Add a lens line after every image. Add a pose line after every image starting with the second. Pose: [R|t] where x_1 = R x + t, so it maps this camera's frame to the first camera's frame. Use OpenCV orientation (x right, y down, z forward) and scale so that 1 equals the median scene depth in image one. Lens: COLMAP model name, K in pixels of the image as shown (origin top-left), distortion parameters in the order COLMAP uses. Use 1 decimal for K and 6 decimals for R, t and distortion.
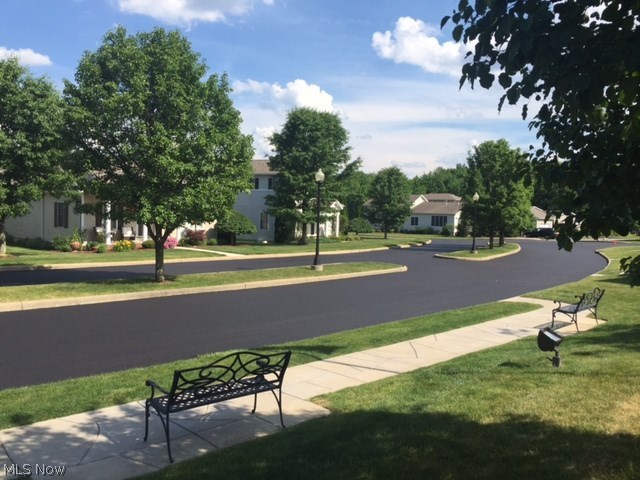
lens RADIAL K [[538.7, 0, 320.0], [0, 538.7, 240.0], [0, 0, 1]] dist [0.027013, -0.002861]
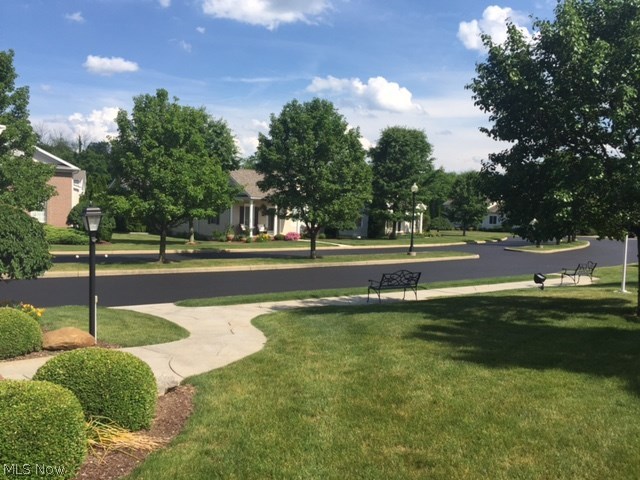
lens RADIAL K [[538.7, 0, 320.0], [0, 538.7, 240.0], [0, 0, 1]] dist [0.027013, -0.002861]
pose [[0.989885, 0.009138, -0.141579, -0.022602], [-0.008626, 0.999954, 0.004230, 0.006190], [0.141611, -0.002966, 0.989918, -0.217606]]
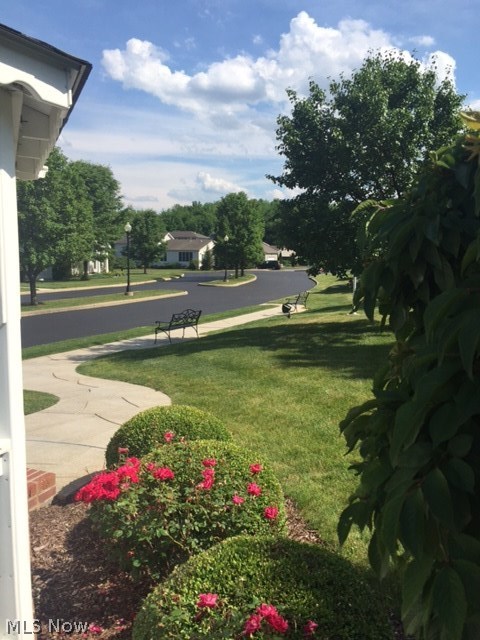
lens RADIAL K [[538.1, 0, 240.0], [0, 538.1, 320.0], [0, 0, 1]] dist [0.063580, 0.002302]
pose [[0.943154, -0.061762, 0.326566, -0.102235], [0.034808, 0.995534, 0.087752, 0.003100], [-0.330527, -0.071396, 0.941092, -0.218762]]
